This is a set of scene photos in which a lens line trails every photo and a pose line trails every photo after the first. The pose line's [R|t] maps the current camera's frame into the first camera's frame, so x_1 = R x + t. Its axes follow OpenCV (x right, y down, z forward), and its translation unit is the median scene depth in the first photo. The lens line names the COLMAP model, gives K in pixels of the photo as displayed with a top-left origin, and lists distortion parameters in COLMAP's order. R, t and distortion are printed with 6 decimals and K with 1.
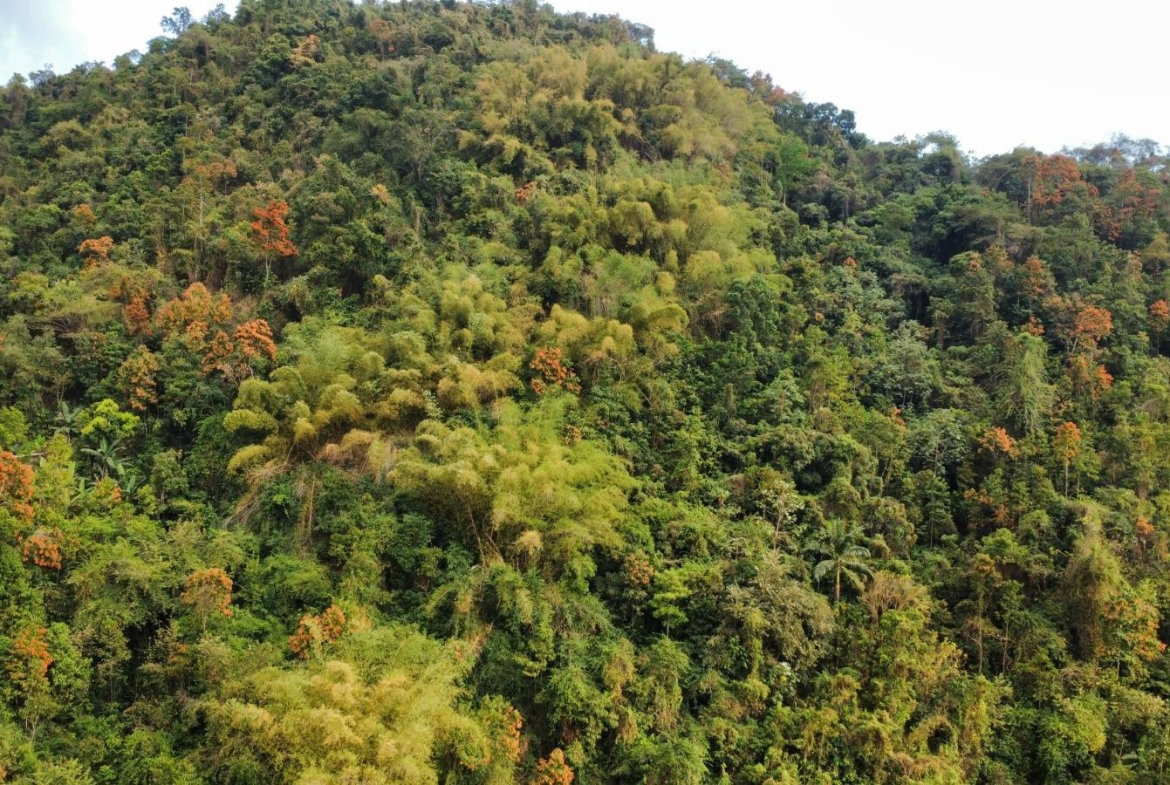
lens RADIAL K [[1017.9, 0, 570.2], [0, 1017.9, 368.9], [0, 0, 1]] dist [0.001686, -0.077118]
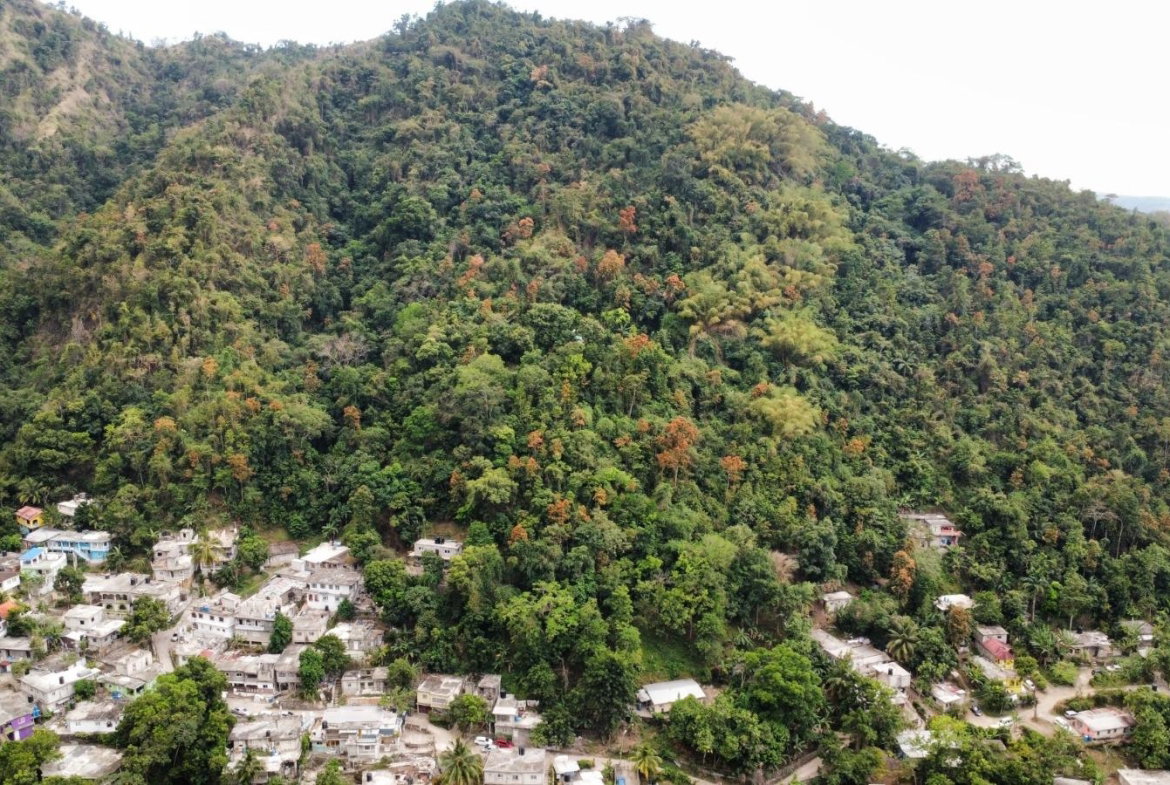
lens RADIAL K [[1017.9, 0, 570.2], [0, 1017.9, 368.9], [0, 0, 1]] dist [0.001686, -0.077118]
pose [[0.989841, -0.026608, 0.139664, -0.969873], [0.002019, 0.984863, 0.173323, -0.270048], [-0.142161, -0.171280, 0.974912, -1.518793]]
